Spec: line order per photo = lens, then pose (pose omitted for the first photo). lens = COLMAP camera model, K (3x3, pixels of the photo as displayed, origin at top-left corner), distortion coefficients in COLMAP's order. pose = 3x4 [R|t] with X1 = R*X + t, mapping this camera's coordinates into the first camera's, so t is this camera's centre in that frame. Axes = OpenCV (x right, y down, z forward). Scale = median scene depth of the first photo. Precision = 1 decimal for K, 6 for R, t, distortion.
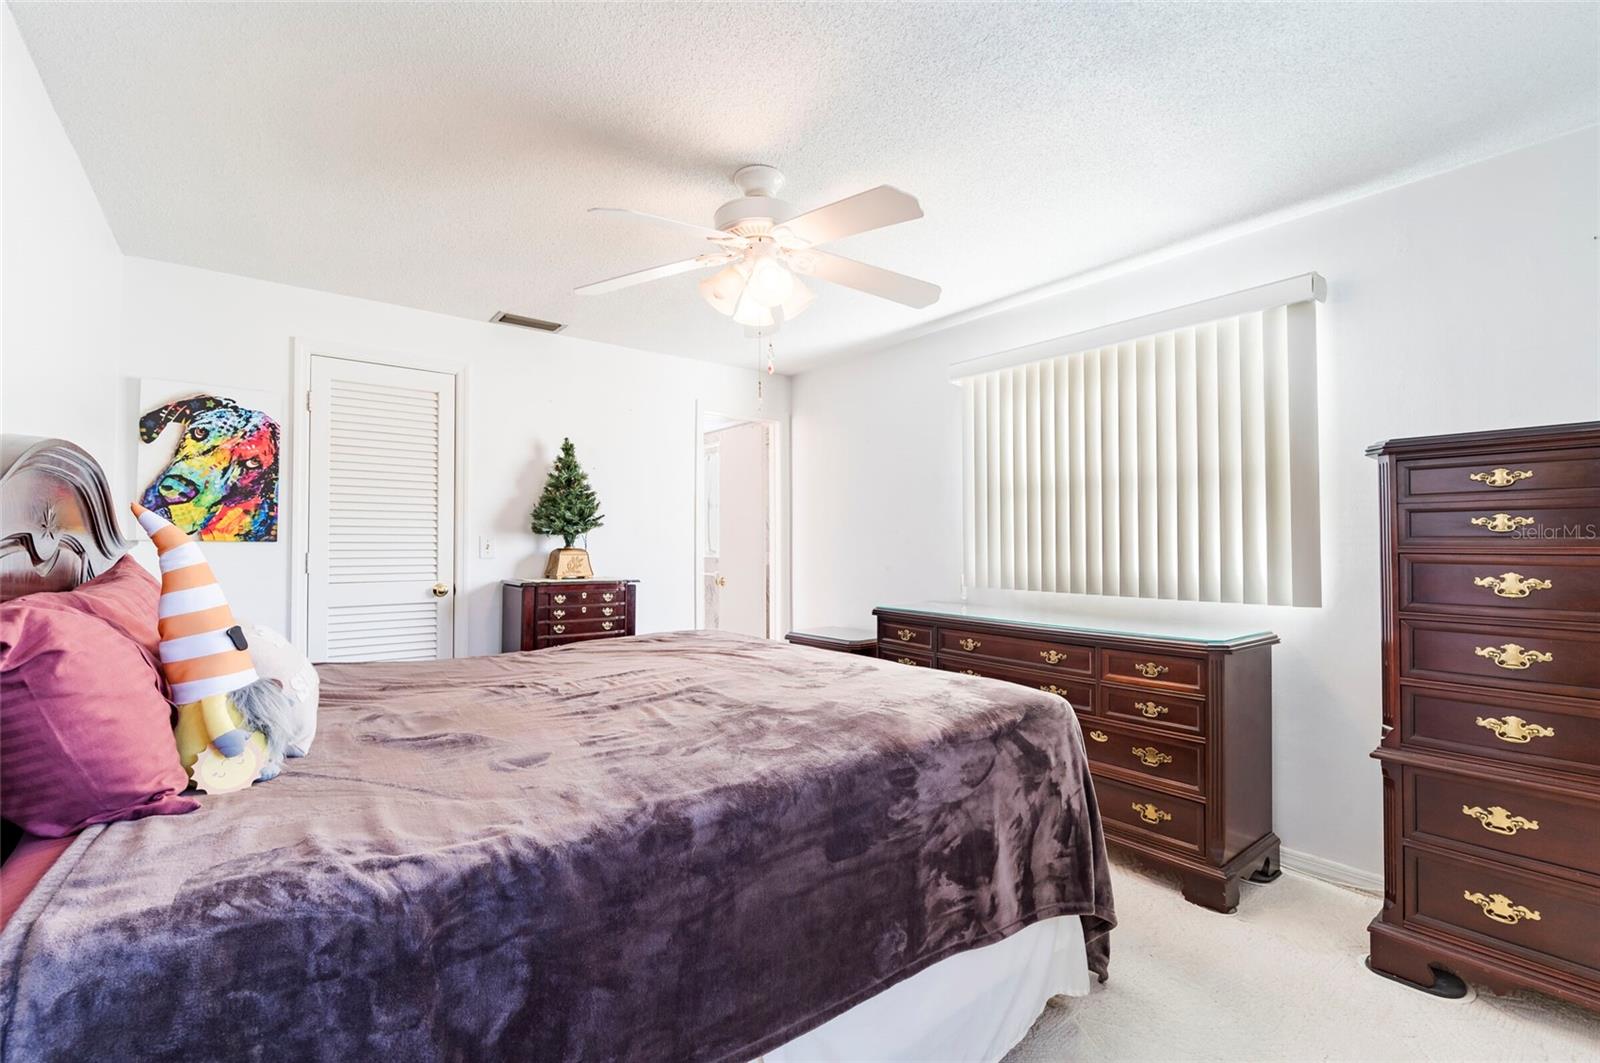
lens RADIAL K [[703.0, 0, 791.3], [0, 703.0, 528.2], [0, 0, 1]] dist [-0.002867, -0.000475]
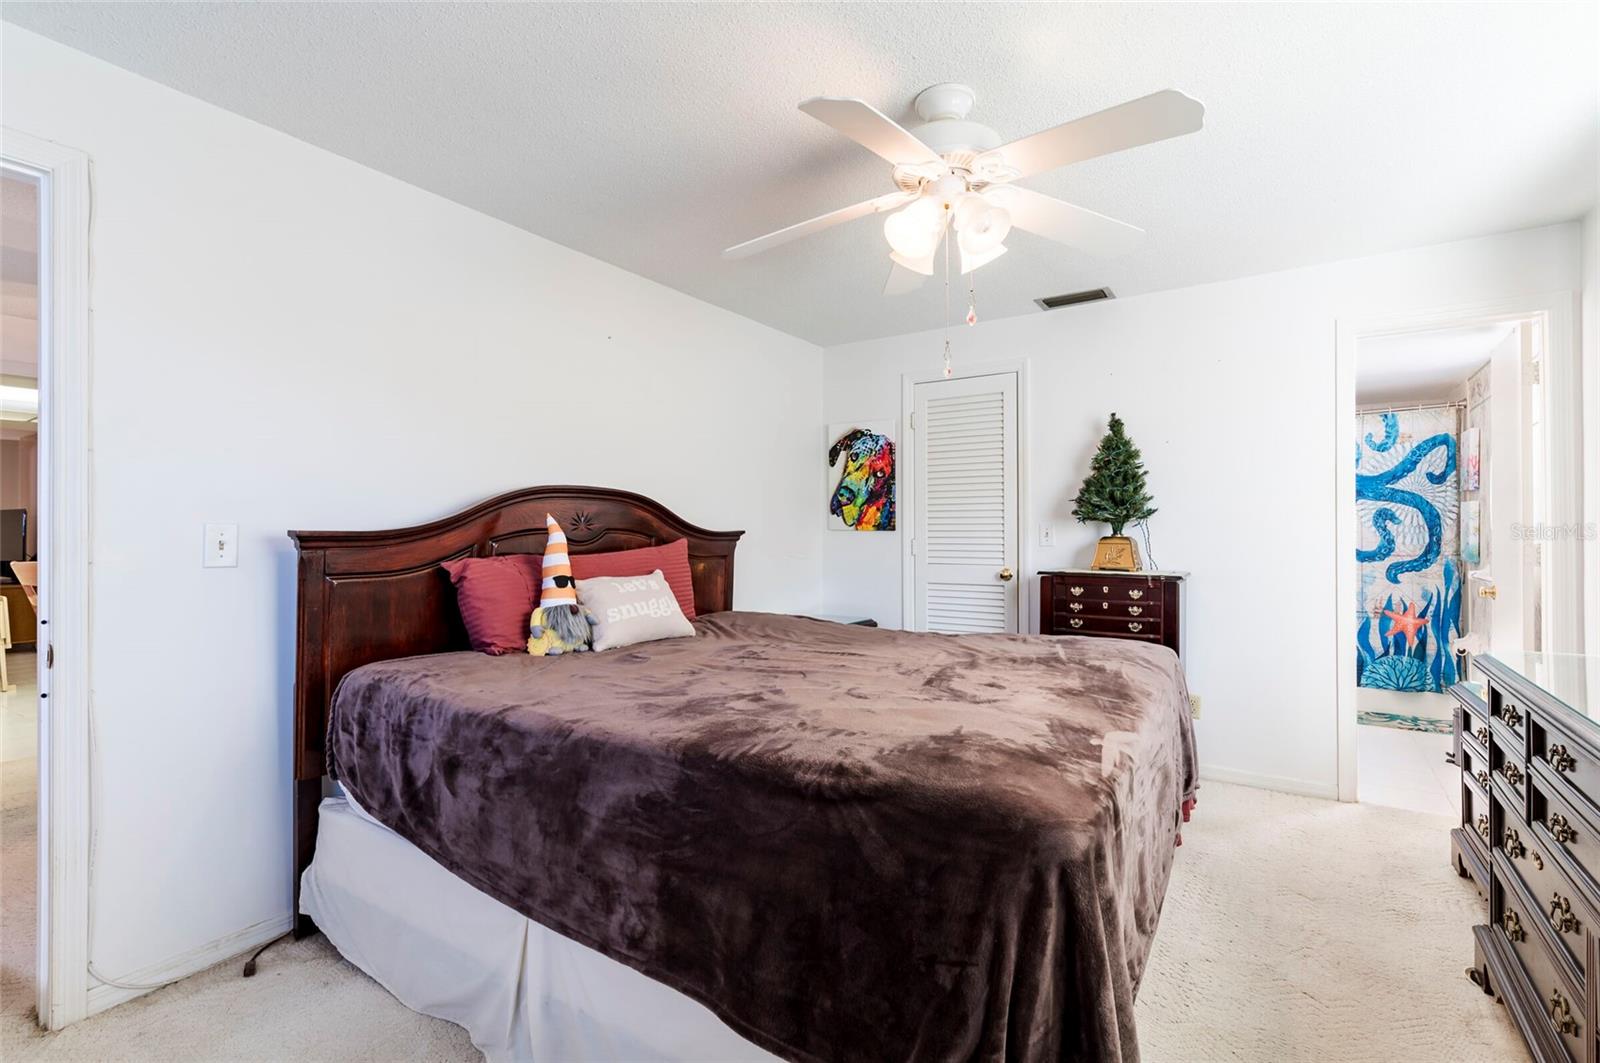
lens RADIAL K [[721.5, 0, 792.4], [0, 721.5, 534.5], [0, 0, 1]] dist [-0.002265, -0.001104]
pose [[0.313414, 0.003007, -0.949612, 0.524488], [0.023384, 0.999667, 0.010884, 0.007431], [0.949329, -0.025617, 0.313239, 0.393161]]
